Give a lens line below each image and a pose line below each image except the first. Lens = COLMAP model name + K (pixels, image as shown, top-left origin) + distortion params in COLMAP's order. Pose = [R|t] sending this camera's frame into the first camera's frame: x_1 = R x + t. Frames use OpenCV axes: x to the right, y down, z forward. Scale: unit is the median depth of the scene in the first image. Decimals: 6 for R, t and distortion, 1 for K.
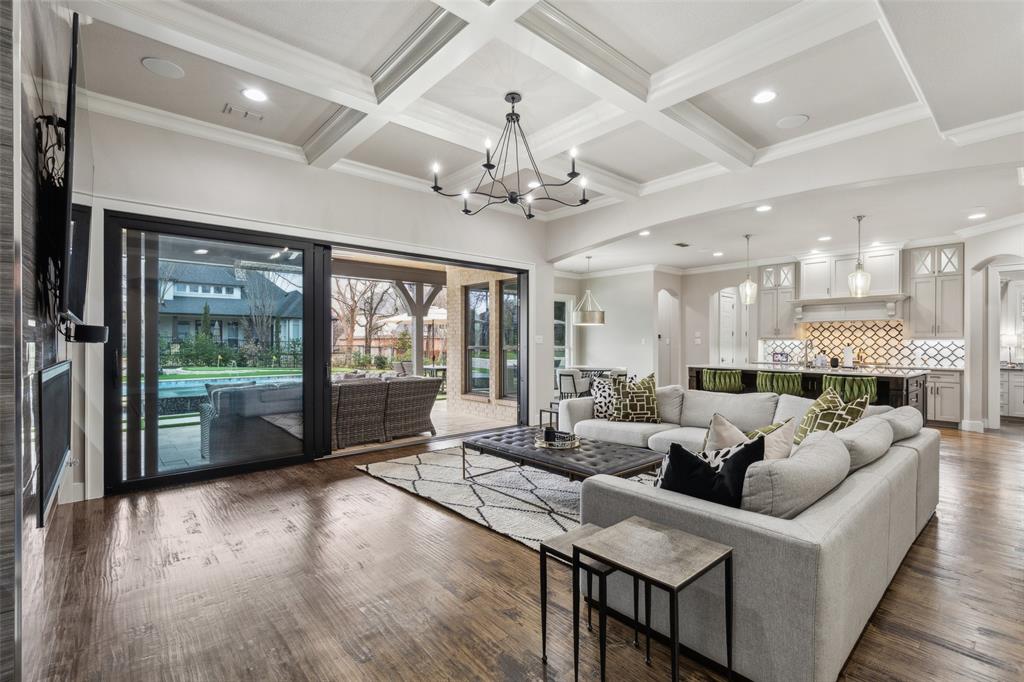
lens RADIAL K [[466.0, 0, 513.8], [0, 466.0, 343.1], [0, 0, 1]] dist [0.010622, 0.000013]
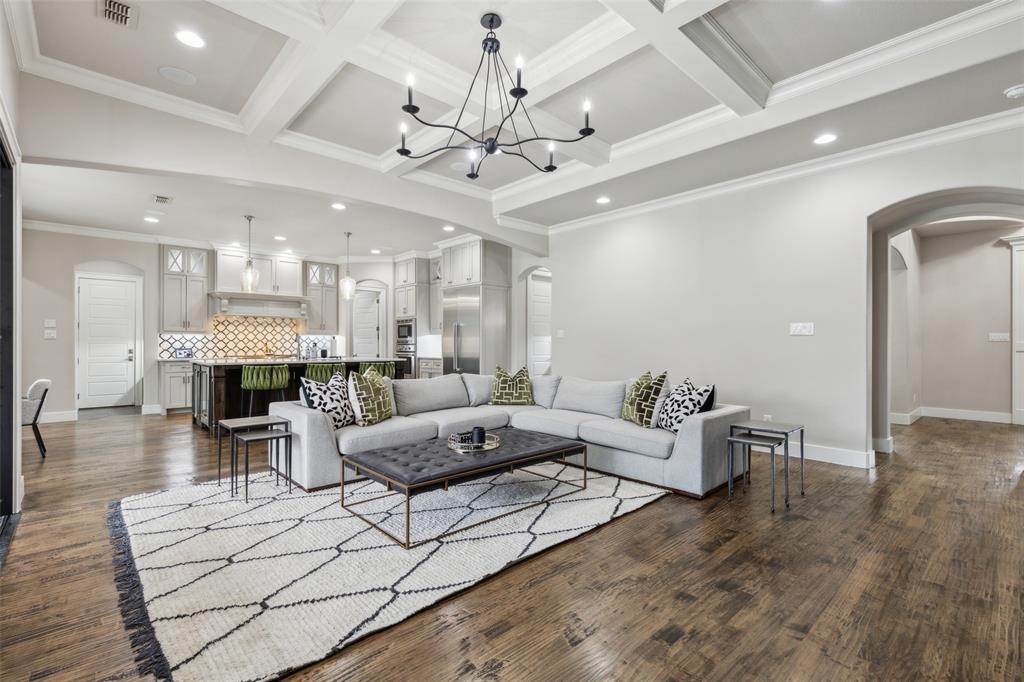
lens RADIAL K [[466.0, 0, 513.8], [0, 466.0, 343.1], [0, 0, 1]] dist [0.010622, 0.000013]
pose [[-0.022081, -0.002784, 0.999752, -0.395579], [0.002317, 0.999993, 0.002835, 0.012315], [-0.999754, 0.002379, -0.022074, 0.482989]]
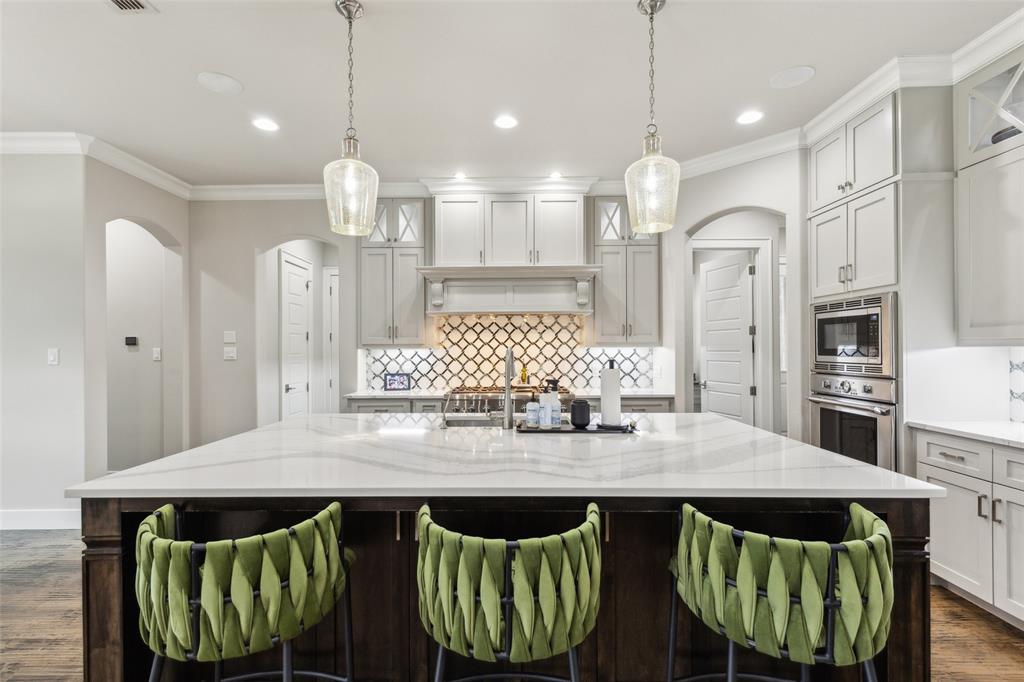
lens RADIAL K [[462.9, 0, 507.2], [0, 462.9, 346.6], [0, 0, 1]] dist [0.002318, 0.000295]
pose [[0.666801, -0.007100, 0.745202, 0.327916], [0.009751, 0.999952, 0.000802, -0.009529], [-0.745172, 0.006732, 0.666839, 0.690371]]
